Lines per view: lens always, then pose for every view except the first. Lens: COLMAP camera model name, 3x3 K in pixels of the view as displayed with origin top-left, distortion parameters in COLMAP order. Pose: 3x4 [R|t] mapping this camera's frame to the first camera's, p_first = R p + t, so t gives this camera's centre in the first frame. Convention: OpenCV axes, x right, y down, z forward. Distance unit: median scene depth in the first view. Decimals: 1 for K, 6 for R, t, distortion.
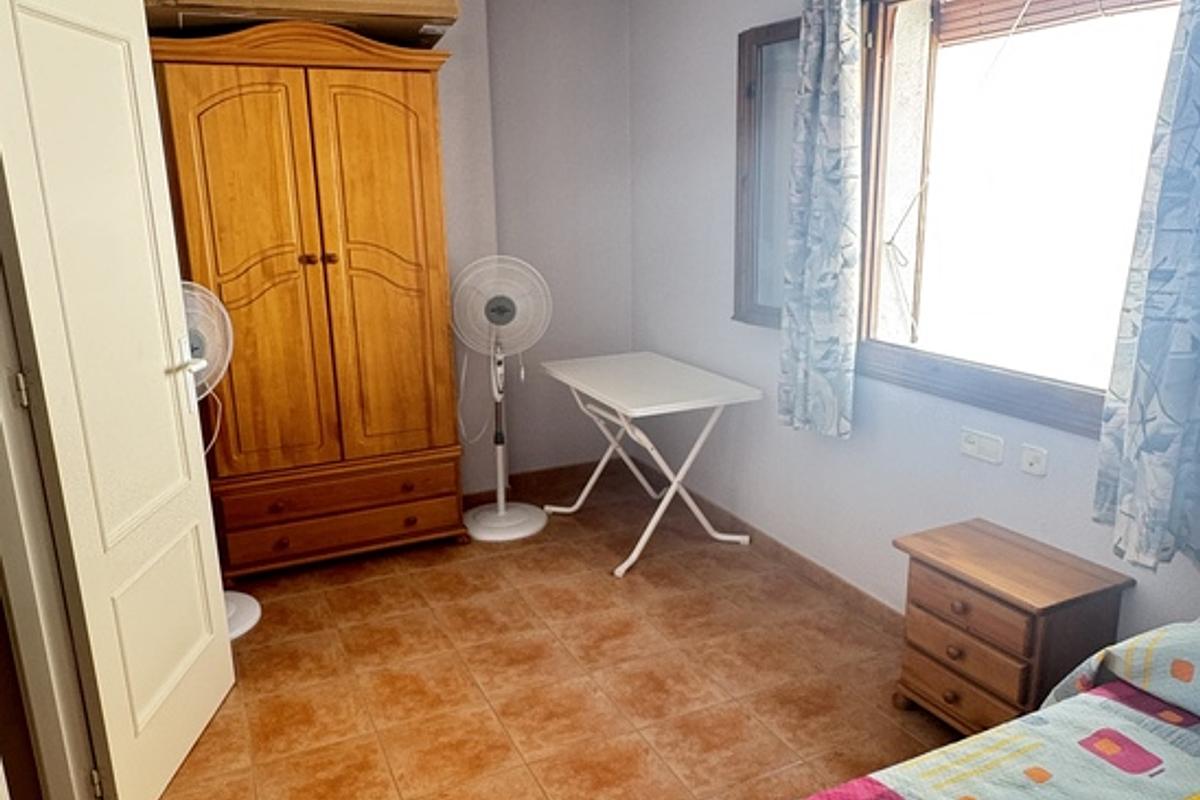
lens RADIAL K [[859.5, 0, 599.1], [0, 859.5, 398.2], [0, 0, 1]] dist [-0.001843, 0.001955]
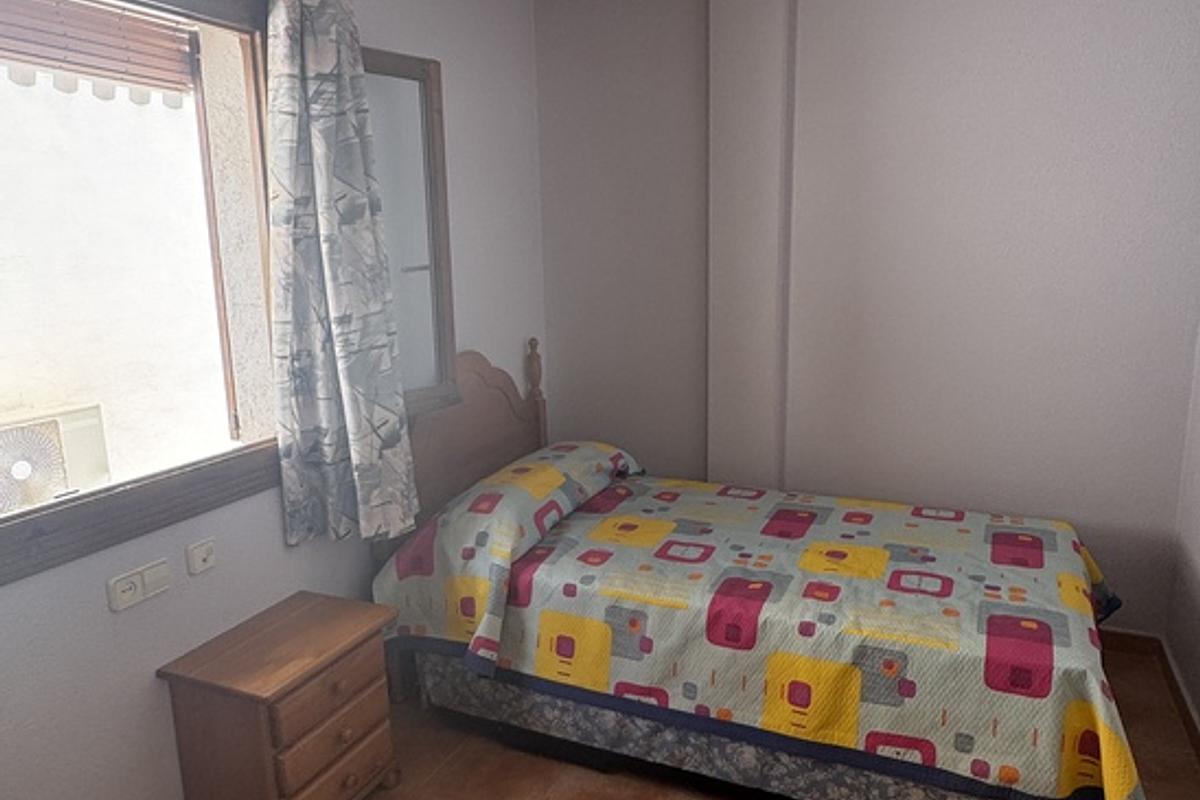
lens RADIAL K [[859.5, 0, 600.1], [0, 859.5, 399.7], [0, 0, 1]] dist [-0.001843, 0.001955]
pose [[-0.667047, -0.120649, 0.735182, -0.526266], [0.202241, 0.920422, 0.334547, -0.374871], [-0.717040, 0.371843, -0.589564, 1.497428]]
